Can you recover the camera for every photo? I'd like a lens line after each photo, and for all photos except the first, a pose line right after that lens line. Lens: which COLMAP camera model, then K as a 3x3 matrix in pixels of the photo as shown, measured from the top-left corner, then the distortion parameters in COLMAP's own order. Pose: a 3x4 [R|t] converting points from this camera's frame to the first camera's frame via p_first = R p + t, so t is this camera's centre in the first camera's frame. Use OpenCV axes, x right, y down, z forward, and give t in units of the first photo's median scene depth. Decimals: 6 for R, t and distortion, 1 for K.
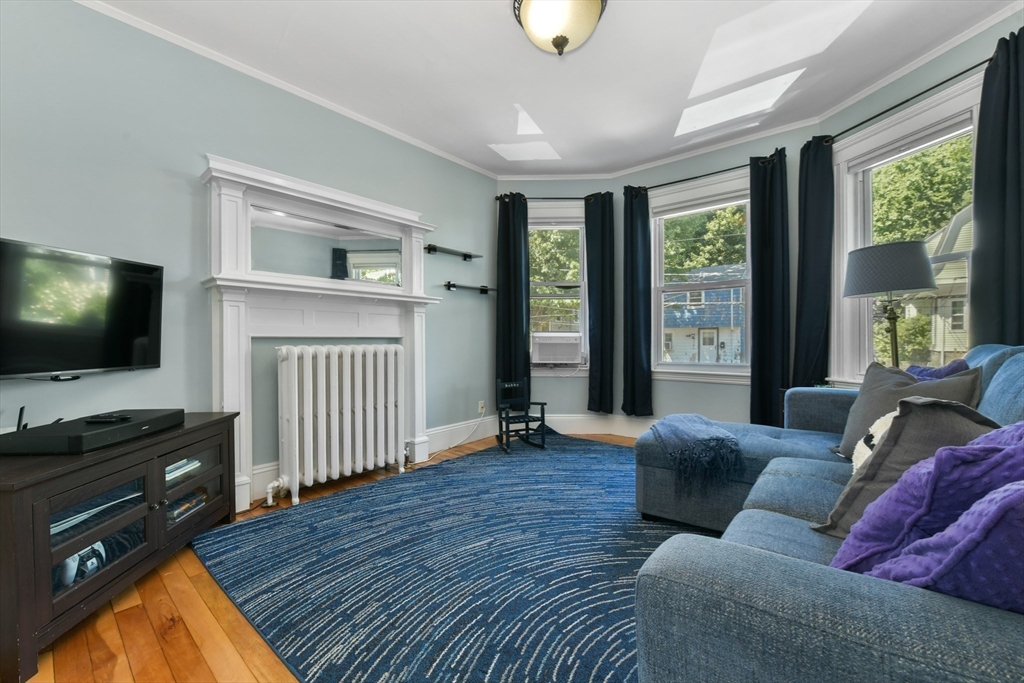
lens RADIAL K [[424.3, 0, 515.9], [0, 424.3, 340.1], [0, 0, 1]] dist [-0.009684, -0.000024]
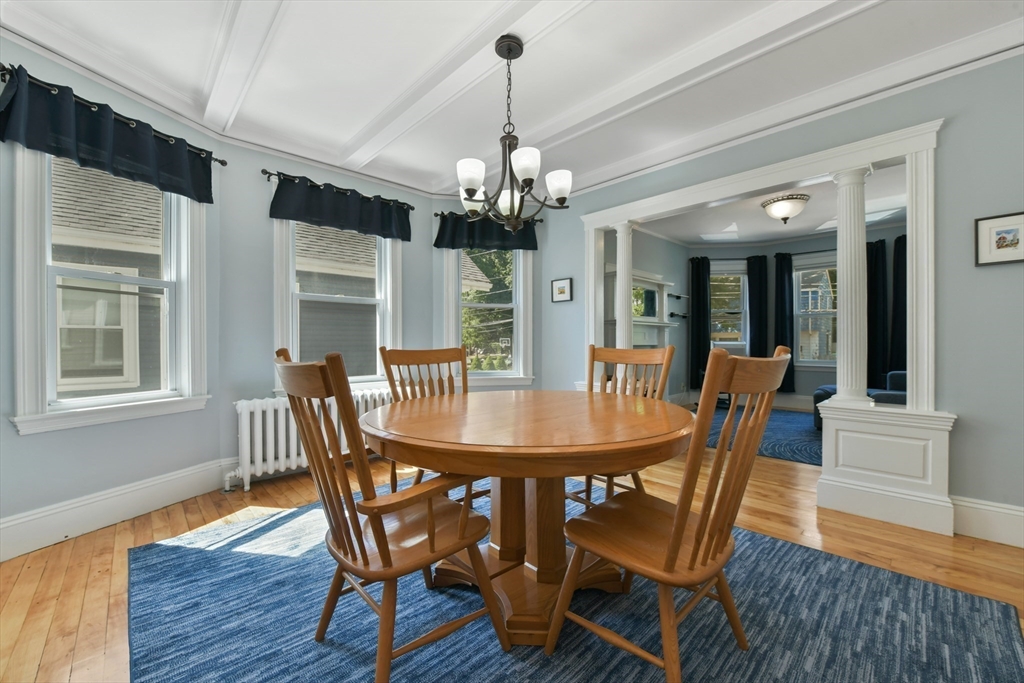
lens RADIAL K [[424.3, 0, 515.9], [0, 424.3, 340.1], [0, 0, 1]] dist [-0.009684, -0.000024]
pose [[0.993444, -0.002999, -0.114281, -0.556176], [0.002050, 0.999962, -0.008415, -0.011944], [0.114302, 0.008126, 0.993413, -0.738429]]
